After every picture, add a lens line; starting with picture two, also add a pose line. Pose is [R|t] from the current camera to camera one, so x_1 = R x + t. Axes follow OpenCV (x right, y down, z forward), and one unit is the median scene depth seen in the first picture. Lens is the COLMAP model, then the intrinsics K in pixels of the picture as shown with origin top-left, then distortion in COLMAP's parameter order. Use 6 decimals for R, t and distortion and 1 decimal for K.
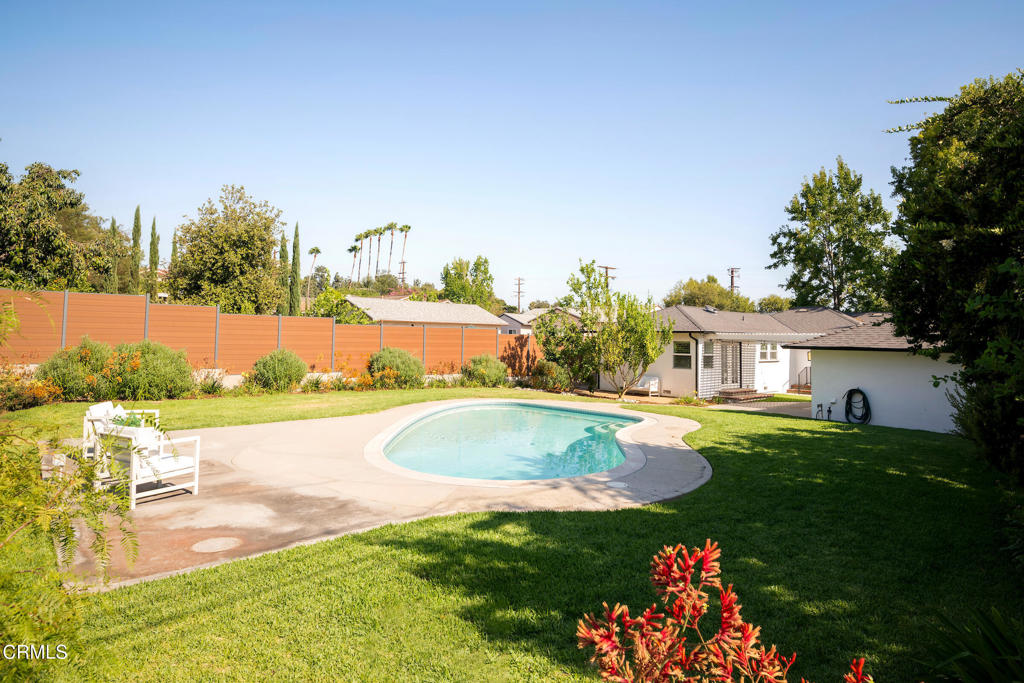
lens RADIAL K [[621.3, 0, 511.6], [0, 621.3, 337.1], [0, 0, 1]] dist [-0.020345, -0.004237]
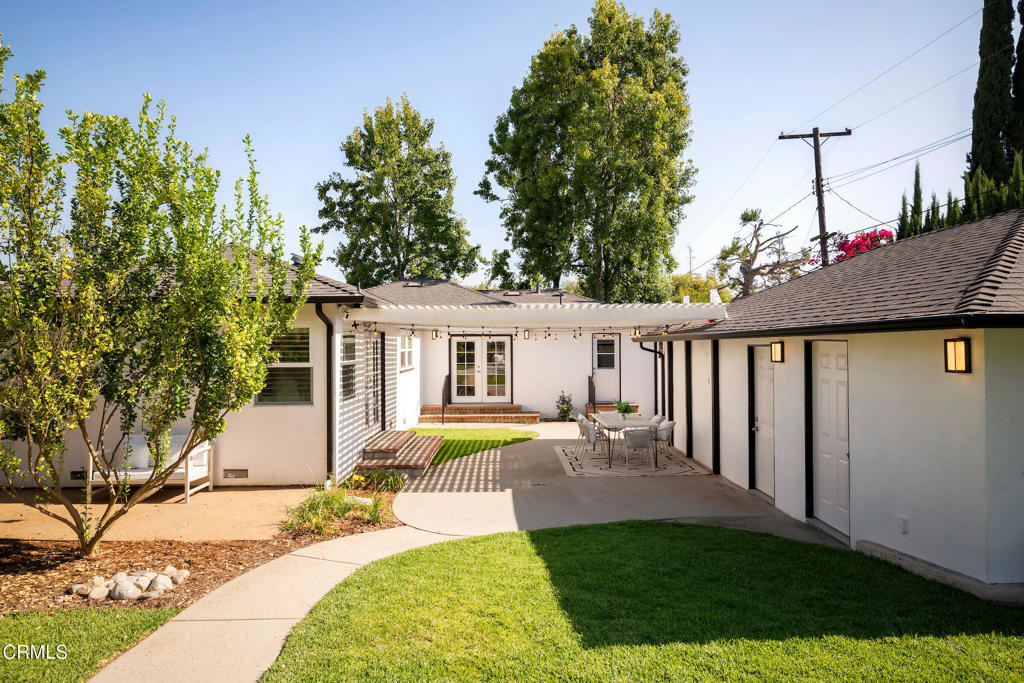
lens RADIAL K [[621.3, 0, 511.8], [0, 621.3, 340.0], [0, 0, 1]] dist [-0.020345, -0.004237]
pose [[0.679143, -0.013932, 0.733873, 0.088333], [0.014058, 0.999883, 0.005973, 0.011528], [-0.733871, 0.006261, 0.679260, 0.568216]]
